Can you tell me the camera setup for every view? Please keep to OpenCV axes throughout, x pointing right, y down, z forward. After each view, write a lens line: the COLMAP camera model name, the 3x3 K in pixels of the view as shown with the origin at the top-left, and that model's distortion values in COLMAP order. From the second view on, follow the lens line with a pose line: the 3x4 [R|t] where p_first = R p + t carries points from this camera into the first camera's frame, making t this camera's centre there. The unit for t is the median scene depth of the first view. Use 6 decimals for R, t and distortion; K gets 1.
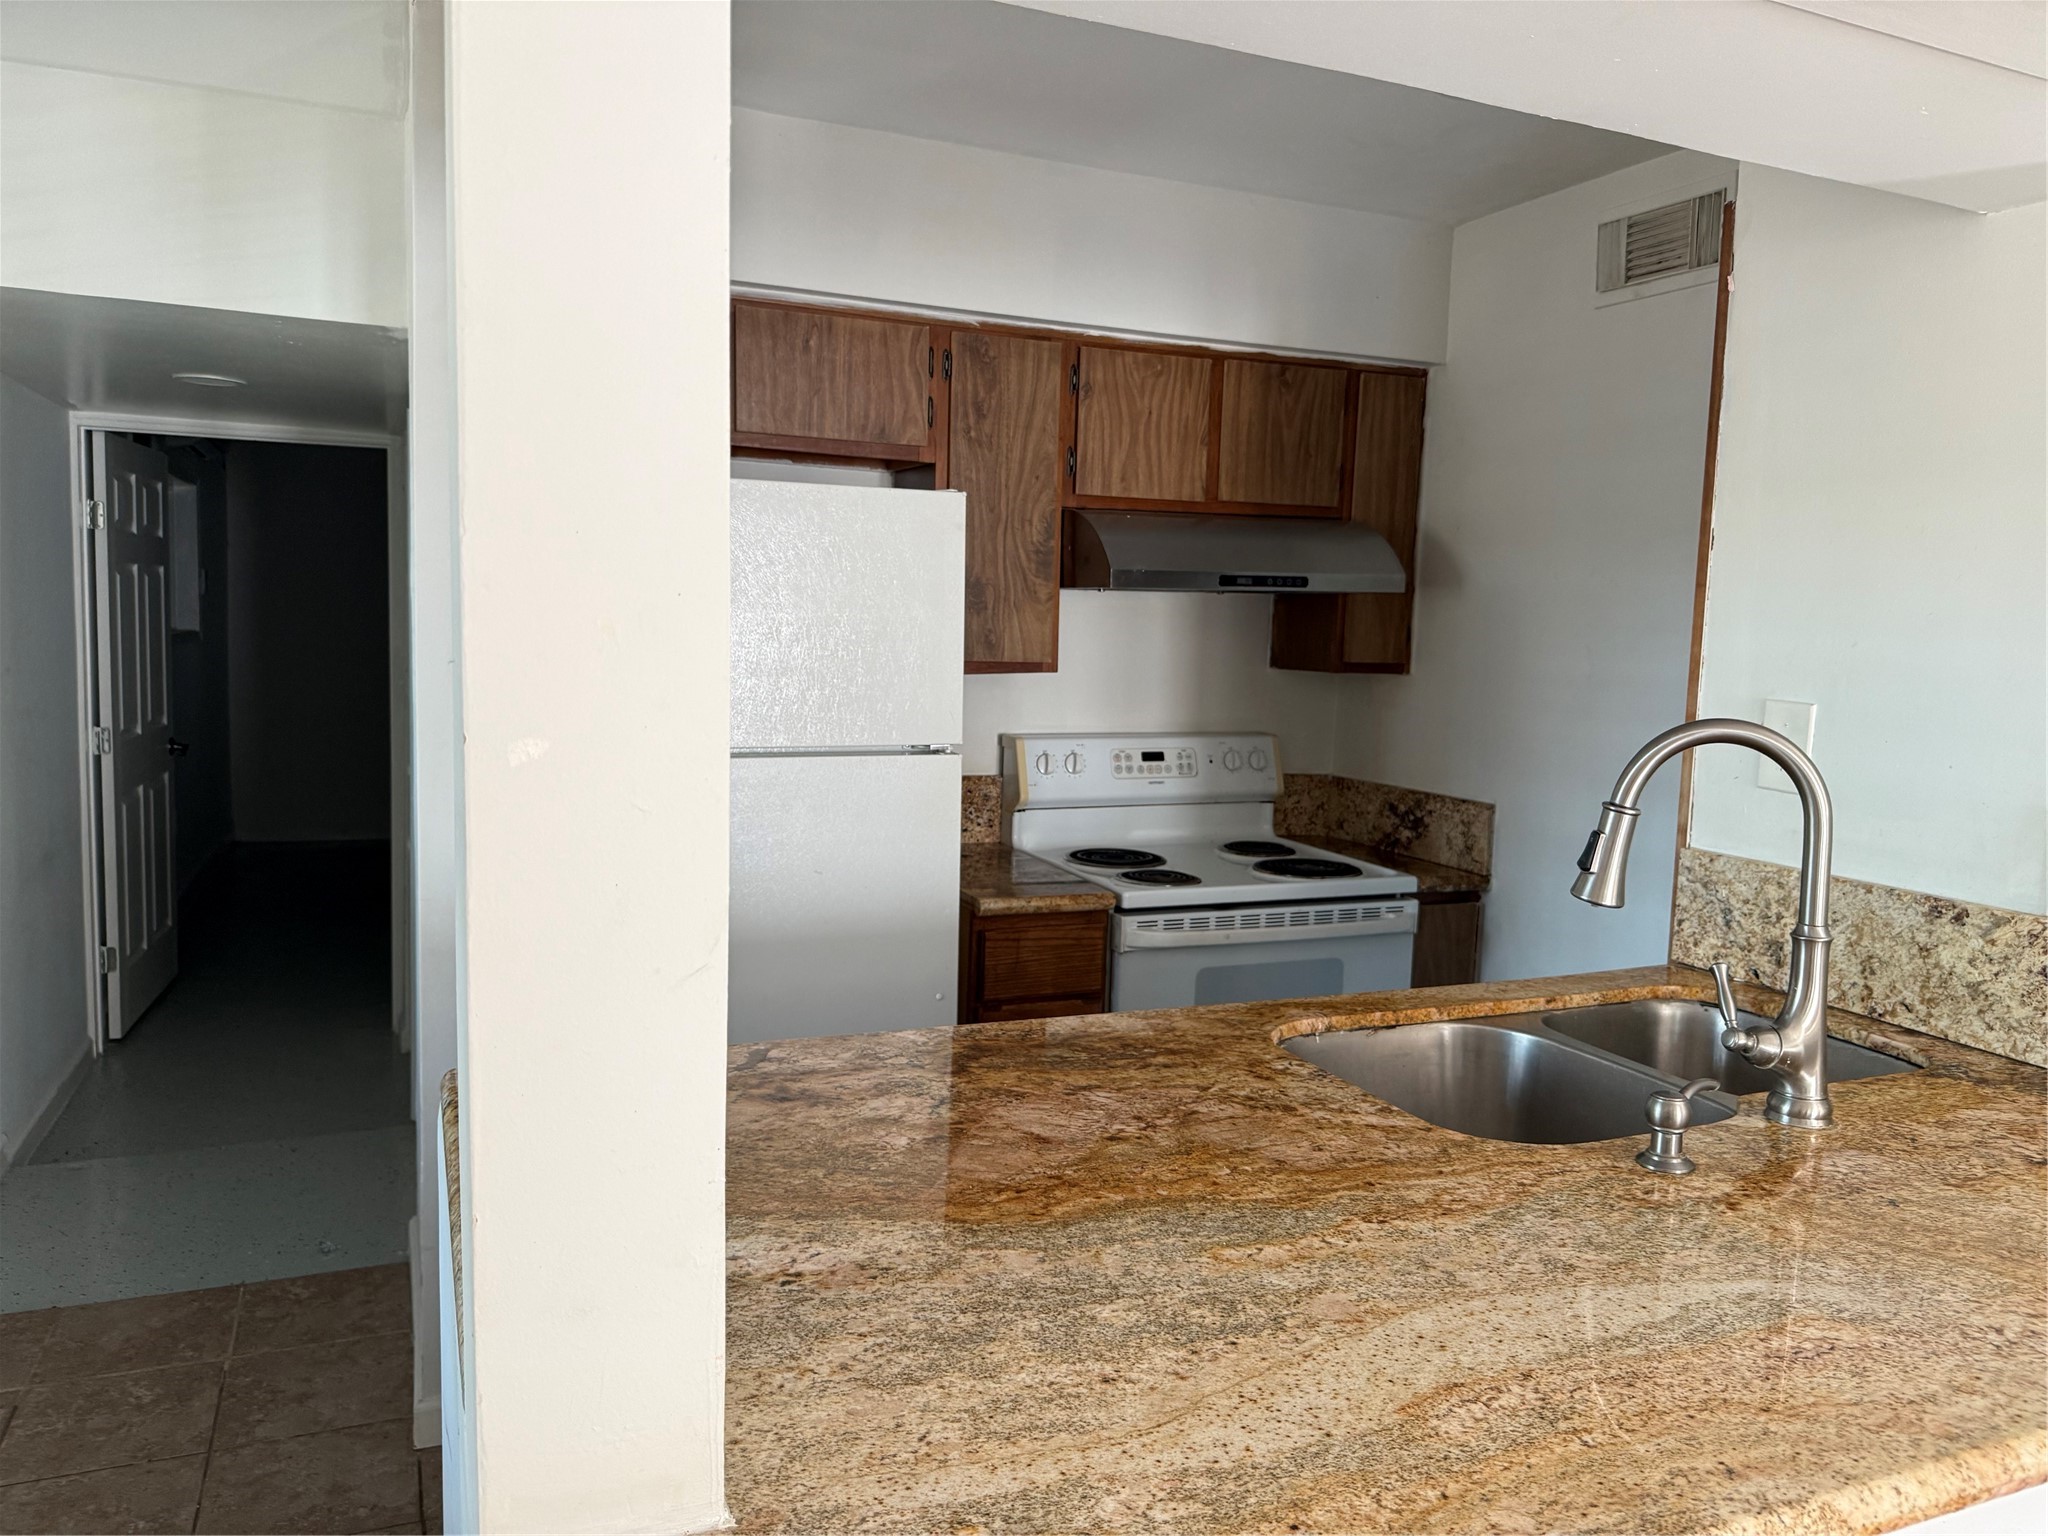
lens RADIAL K [[1453.5, 0, 1024.0], [0, 1453.5, 768.0], [0, 0, 1]] dist [0.049975, -0.079040]
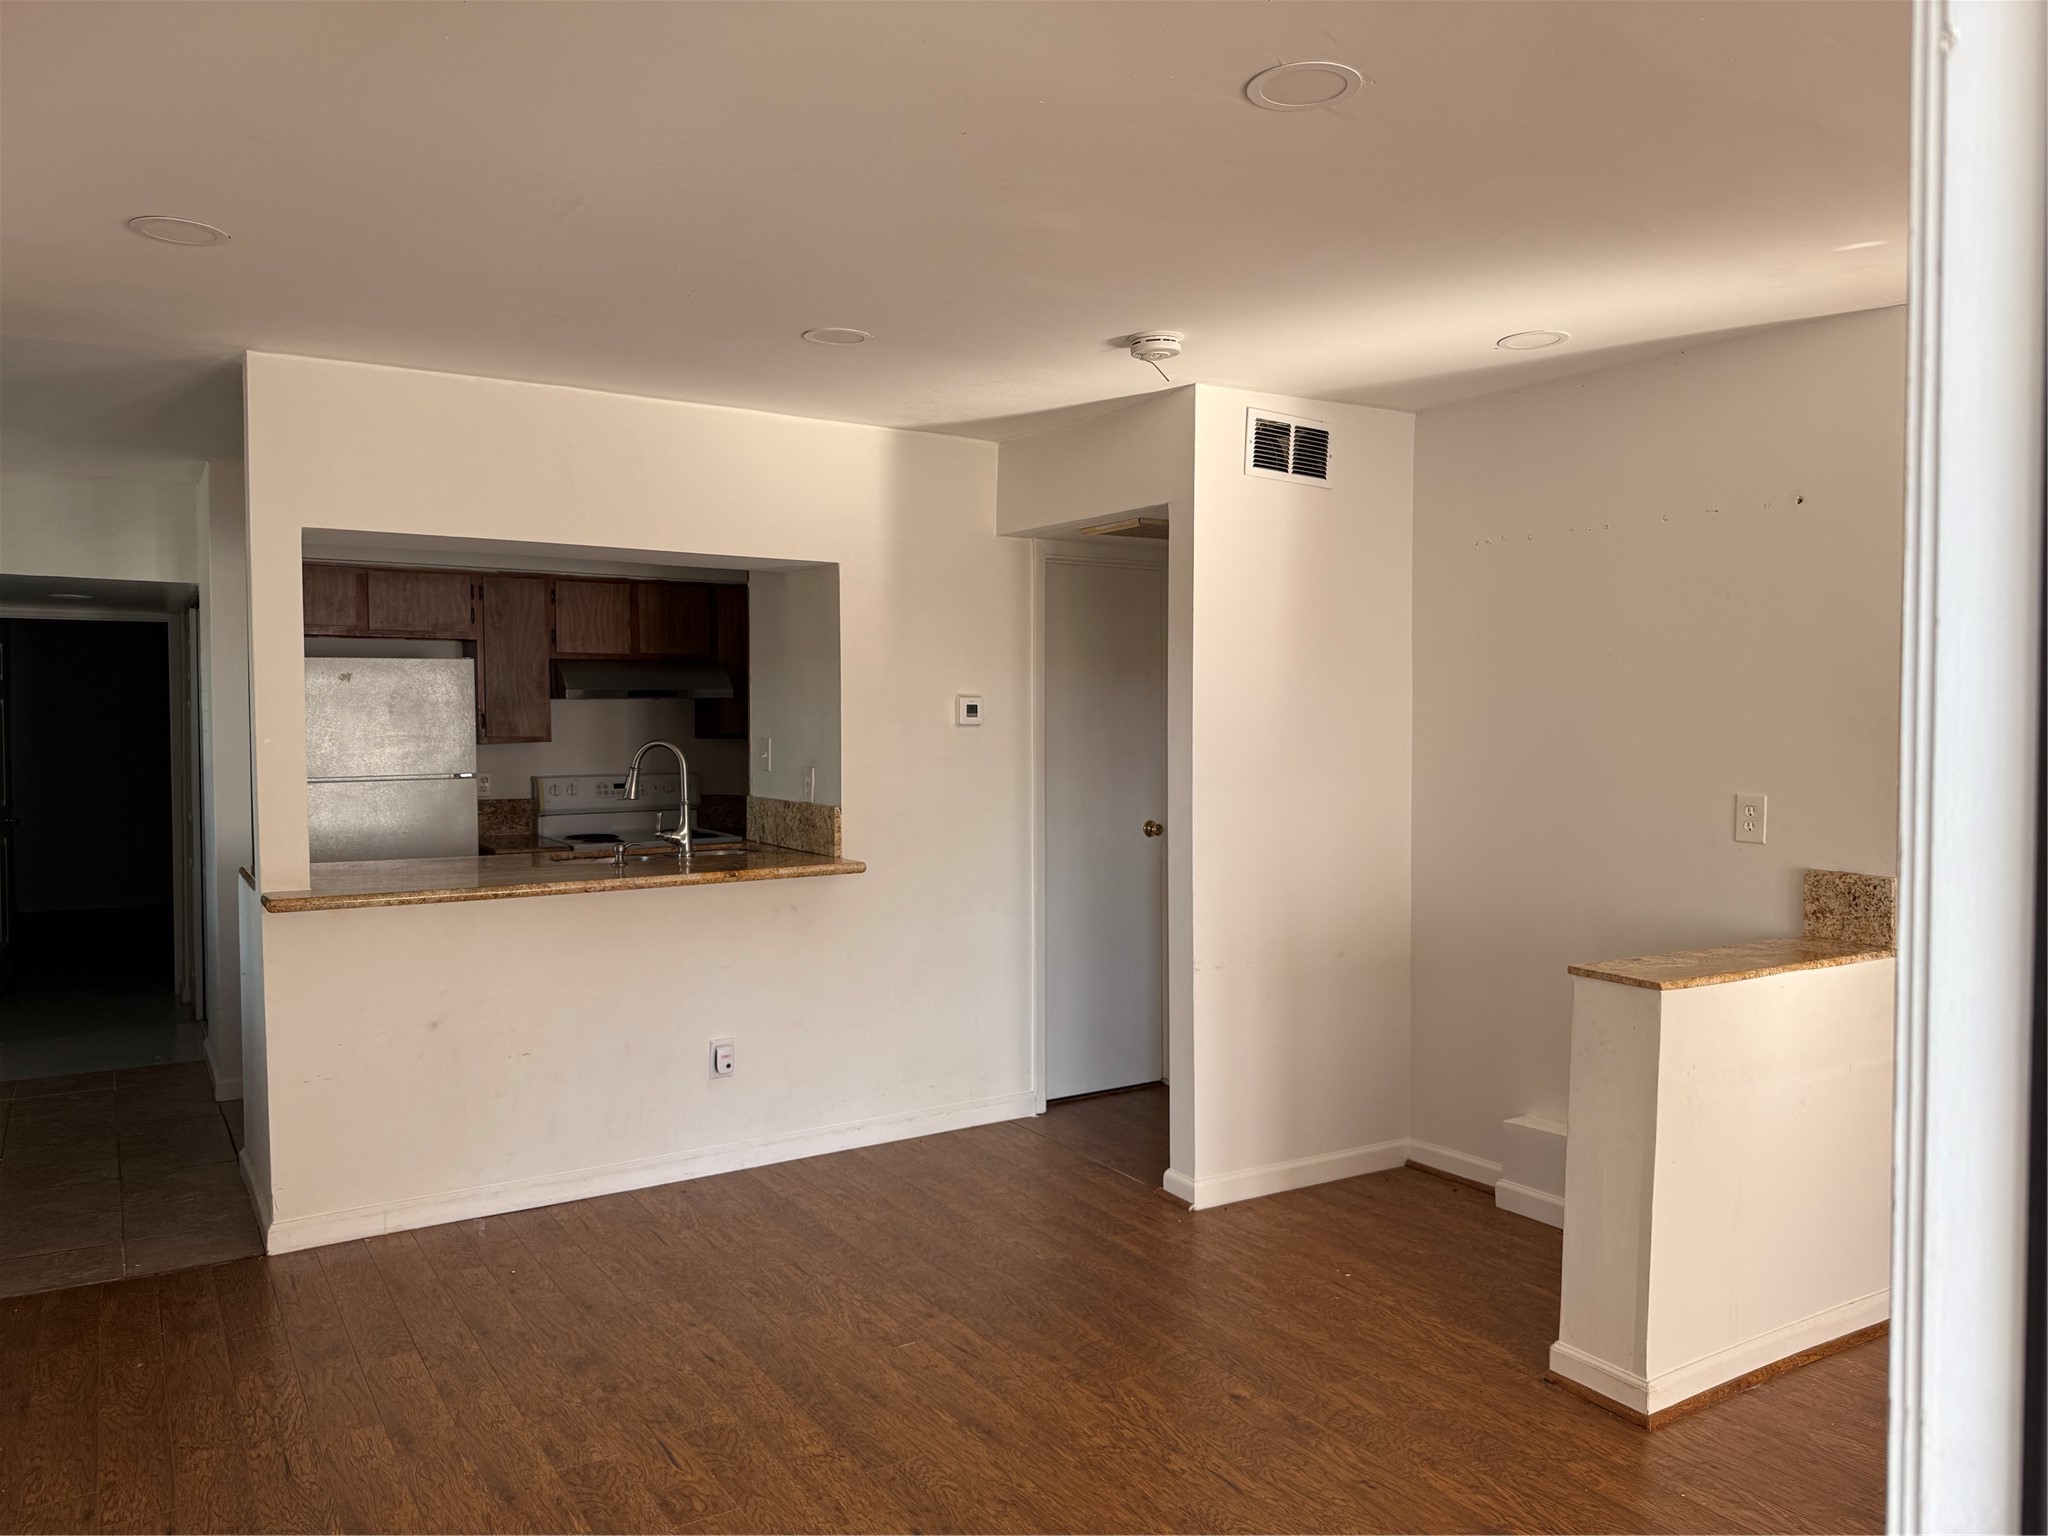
lens RADIAL K [[1440.5, 0, 1024.0], [0, 1440.5, 768.0], [0, 0, 1]] dist [0.105039, -0.227892]
pose [[0.986872, -0.037731, 0.157036, 0.355792], [0.047666, 0.997060, -0.059987, 0.122012], [-0.154311, 0.066684, 0.985769, -1.071250]]
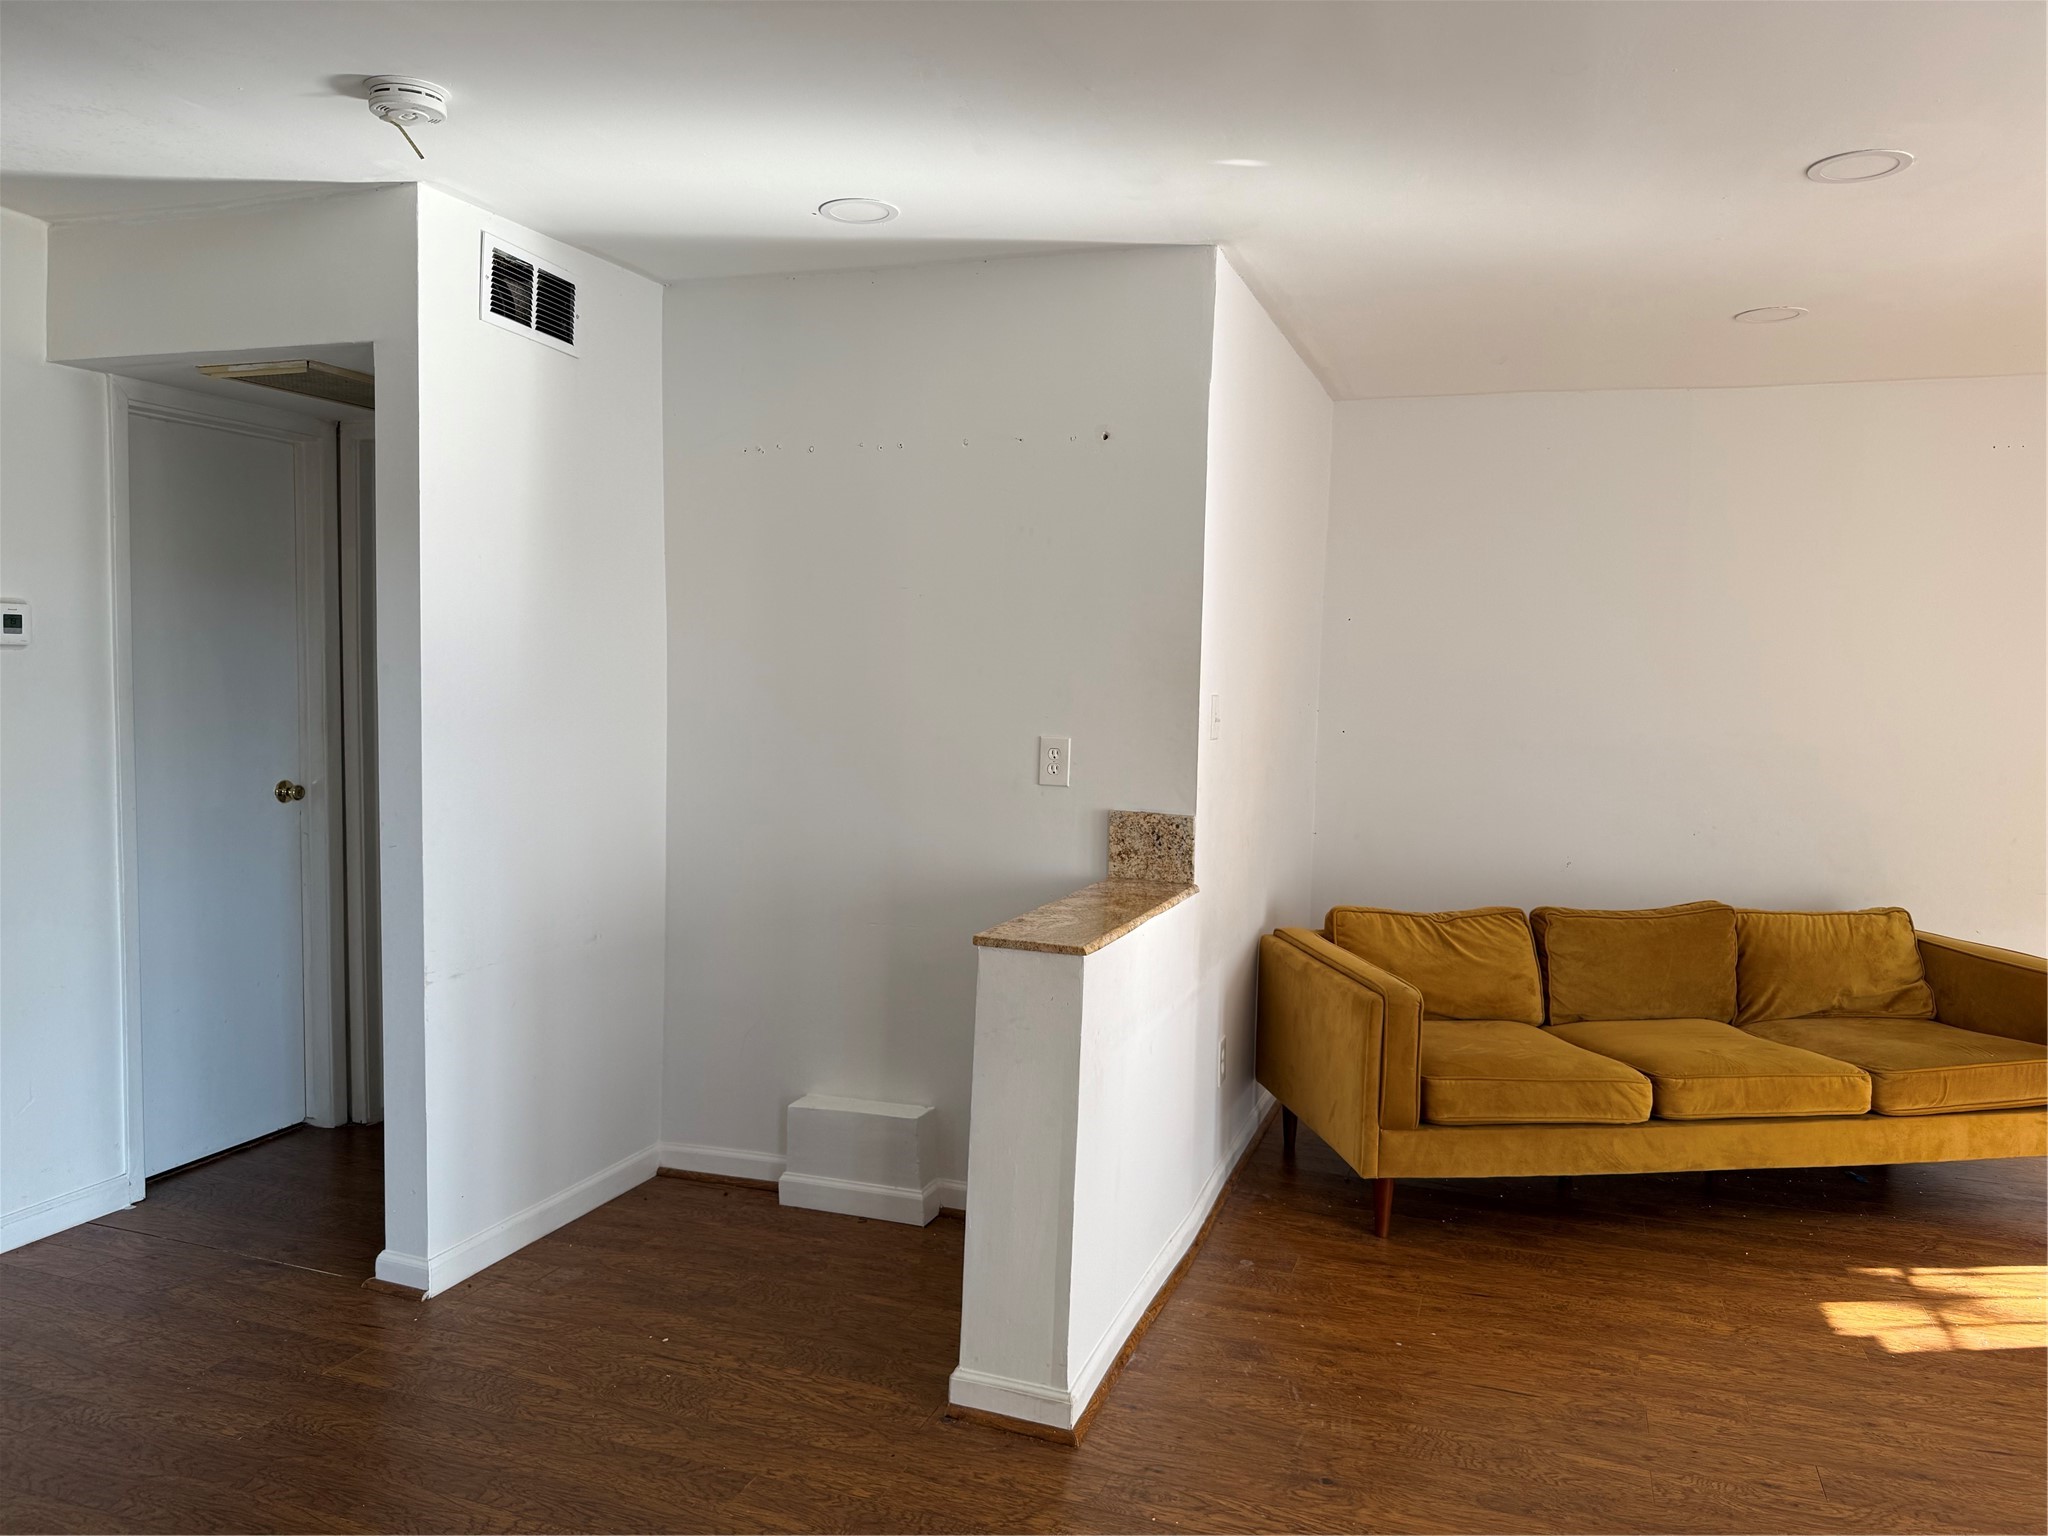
lens RADIAL K [[1459.8, 0, 1000.0], [0, 1459.8, 760.3], [0, 0, 1]] dist [0.057796, -0.063258]
pose [[0.692006, -0.066382, 0.718833, 0.277348], [0.077469, 0.996842, 0.017477, 0.099219], [-0.717723, 0.043593, 0.694963, -0.788253]]
